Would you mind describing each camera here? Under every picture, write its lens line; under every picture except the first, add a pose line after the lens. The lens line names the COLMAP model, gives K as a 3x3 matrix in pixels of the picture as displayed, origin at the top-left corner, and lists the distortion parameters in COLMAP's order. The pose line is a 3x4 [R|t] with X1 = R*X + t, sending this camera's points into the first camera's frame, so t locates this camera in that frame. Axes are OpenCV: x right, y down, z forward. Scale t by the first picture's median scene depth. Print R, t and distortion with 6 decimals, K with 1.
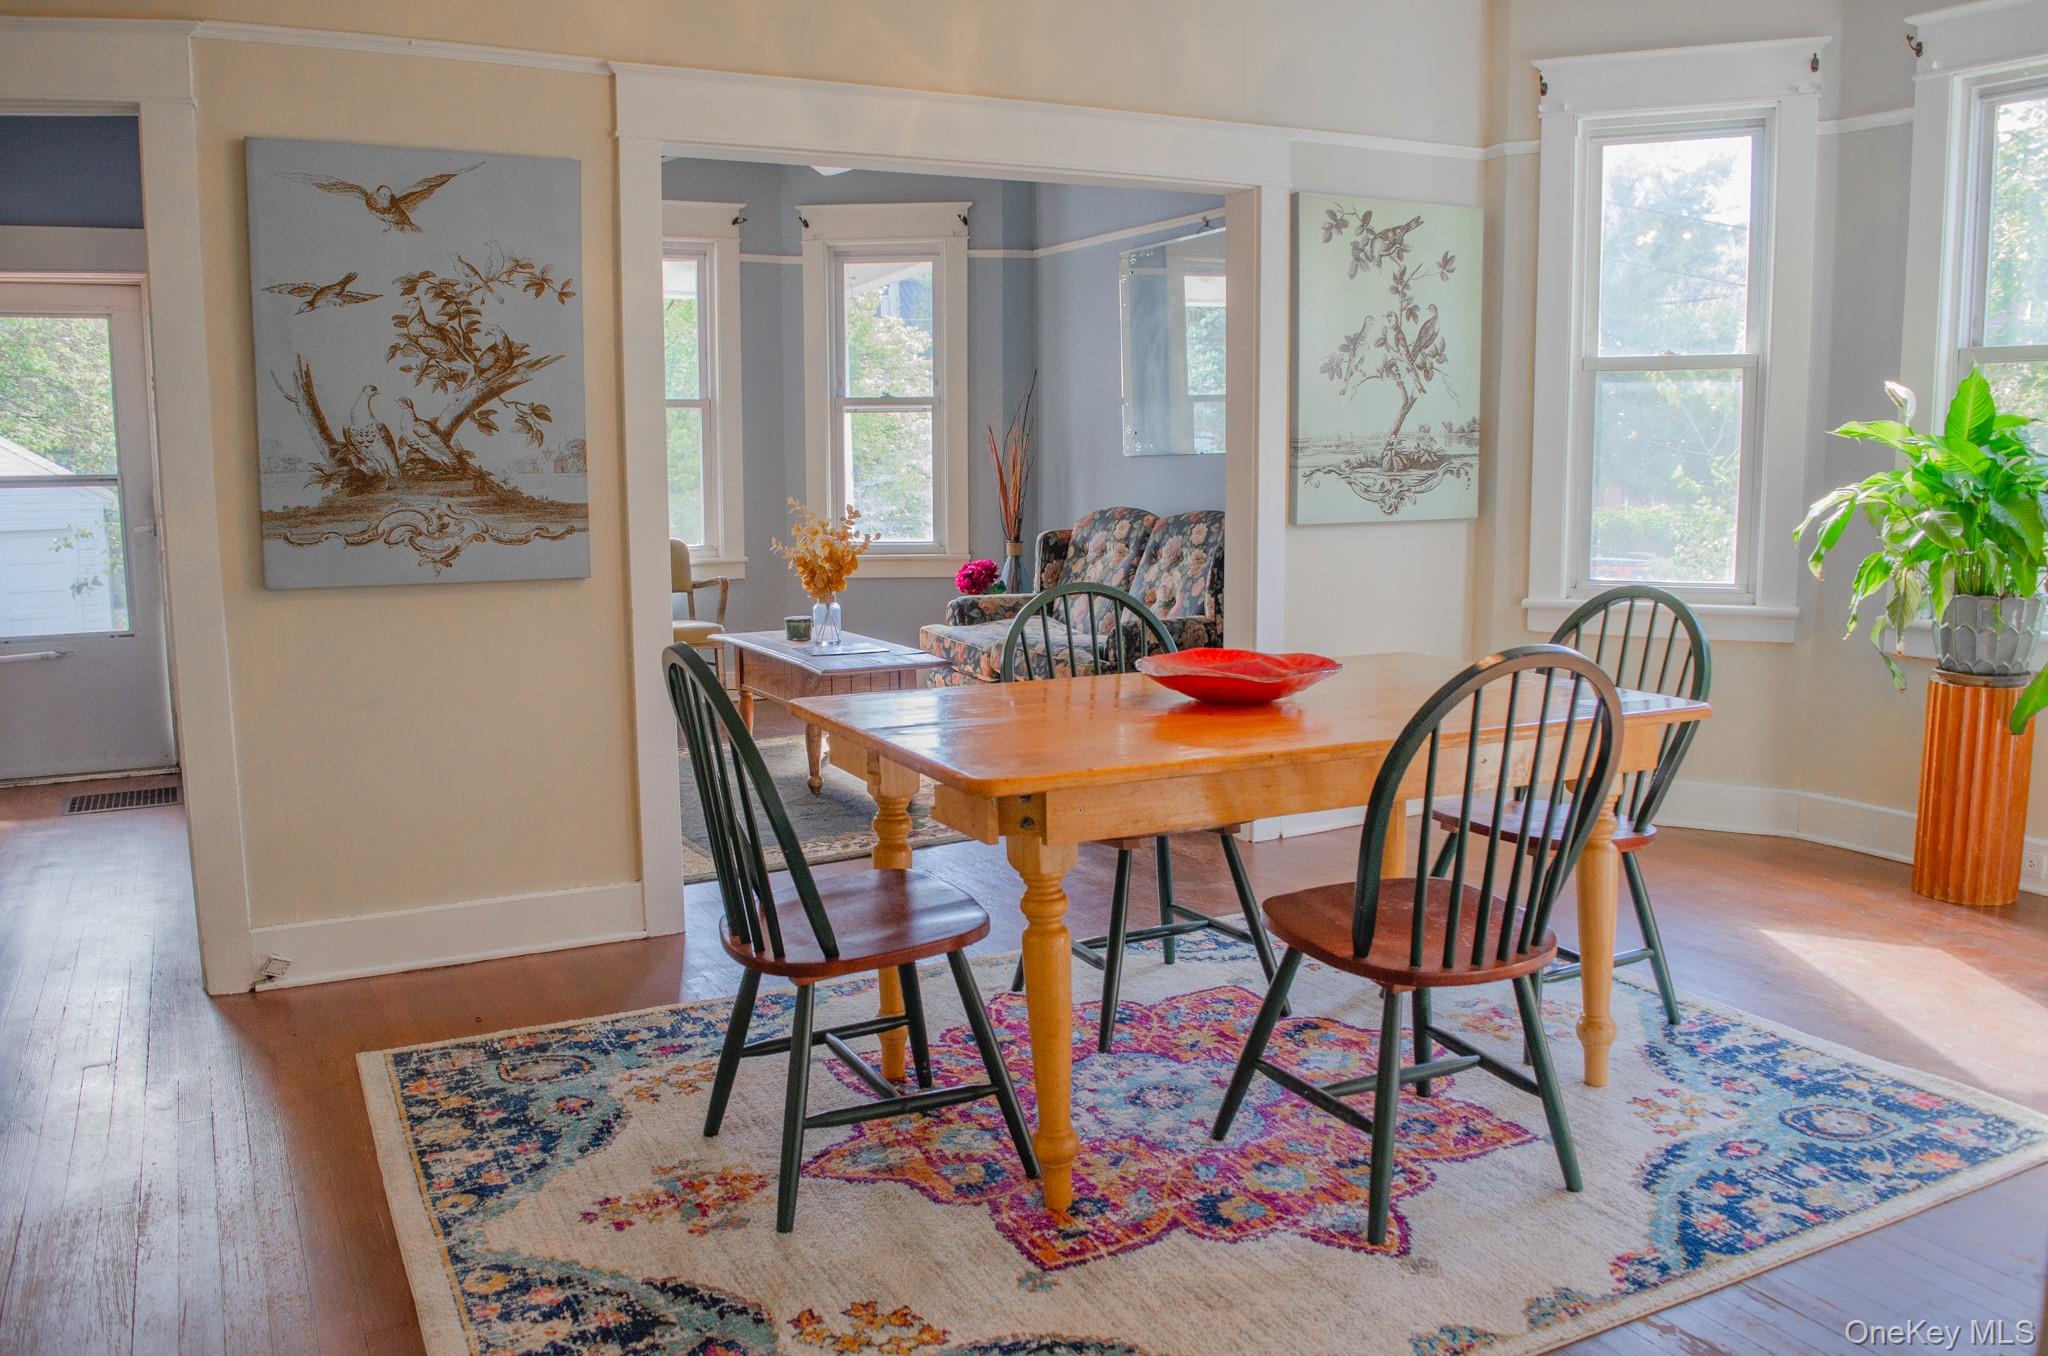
lens RADIAL K [[1612.7, 0, 1028.6], [0, 1612.7, 695.4], [0, 0, 1]] dist [-0.093650, 0.024542]
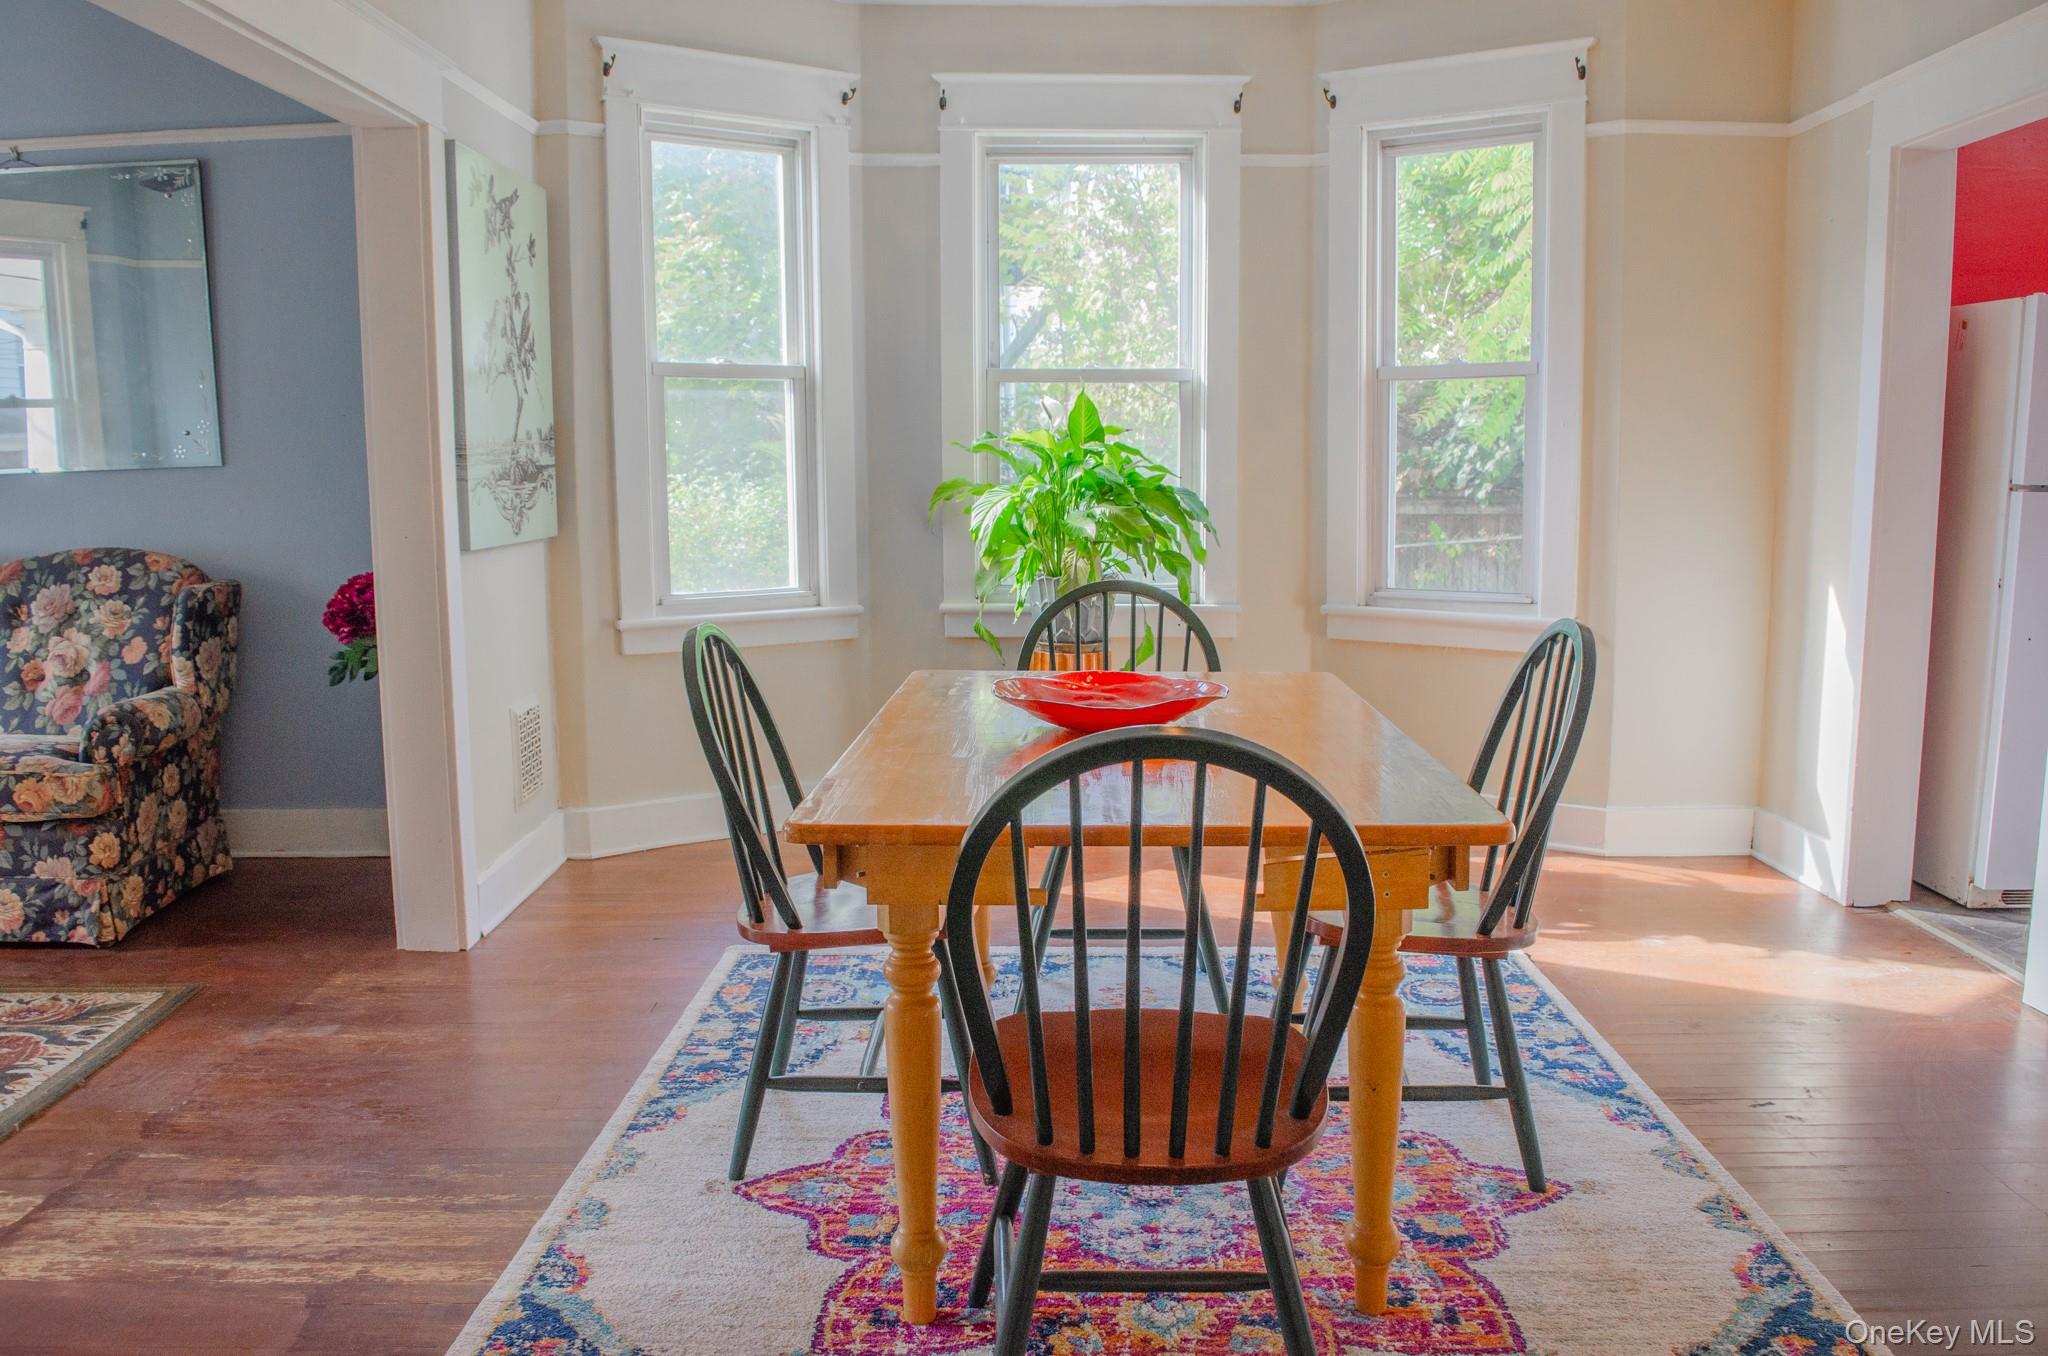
lens RADIAL K [[1612.7, 0, 1015.6], [0, 1612.7, 669.4], [0, 0, 1]] dist [-0.093650, 0.024542]
pose [[0.473896, -0.097335, 0.875185, -0.414211], [0.135500, 0.990096, 0.036744, -0.038939], [-0.870093, 0.101175, 0.482392, 0.389368]]
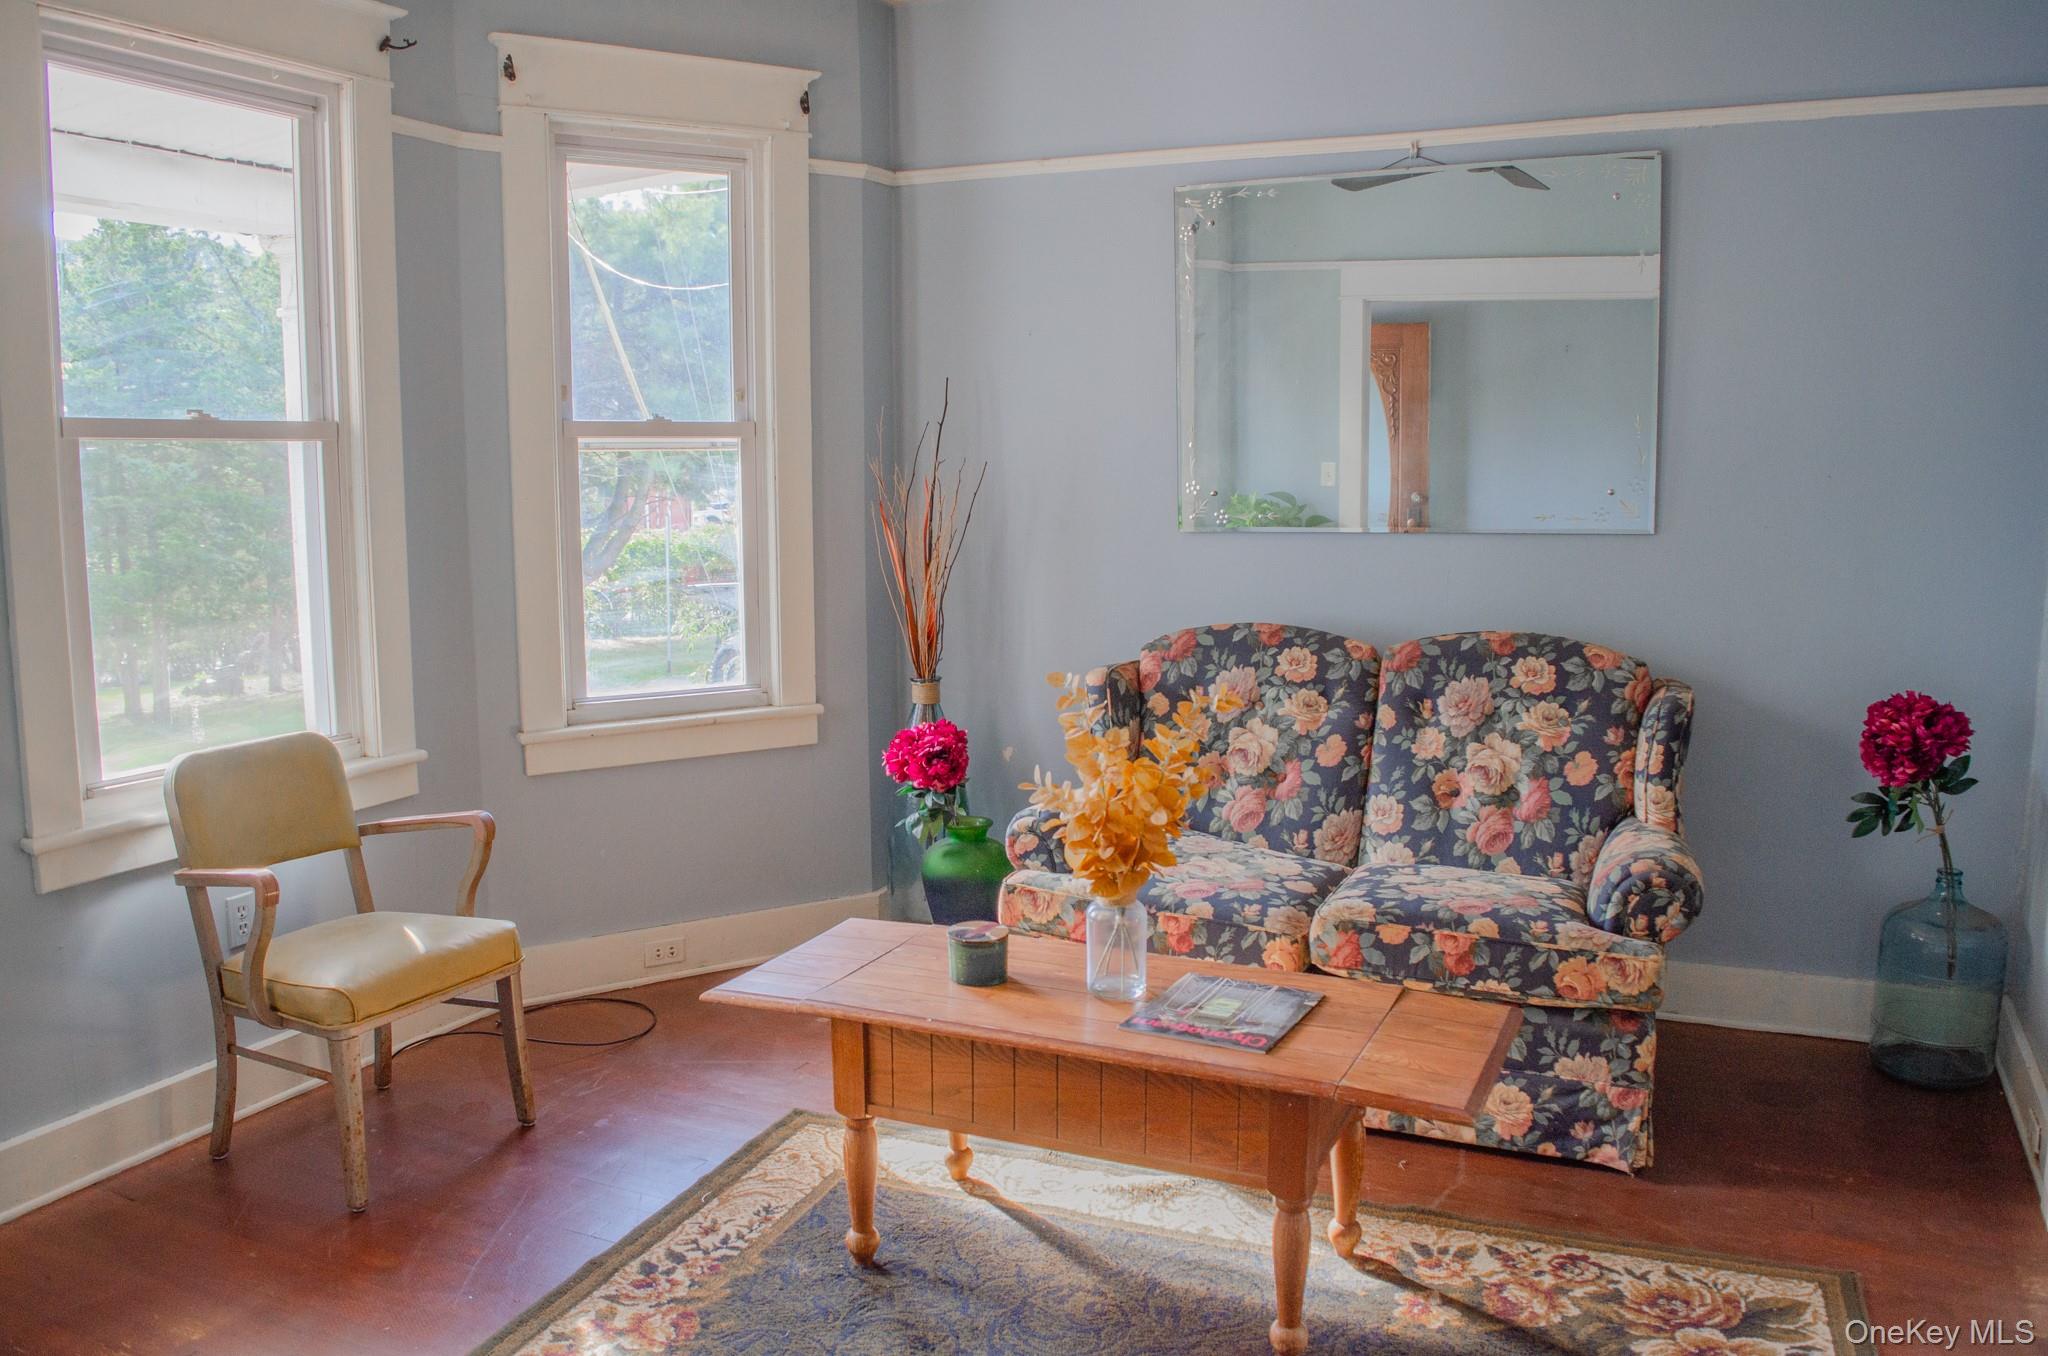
lens RADIAL K [[1612.7, 0, 1004.3], [0, 1612.7, 670.1], [0, 0, 1]] dist [-0.093650, 0.024542]
pose [[0.799980, -0.069541, 0.595984, -0.509318], [0.084992, 0.996379, 0.002177, -0.153794], [-0.593977, 0.048912, 0.802994, 0.827709]]
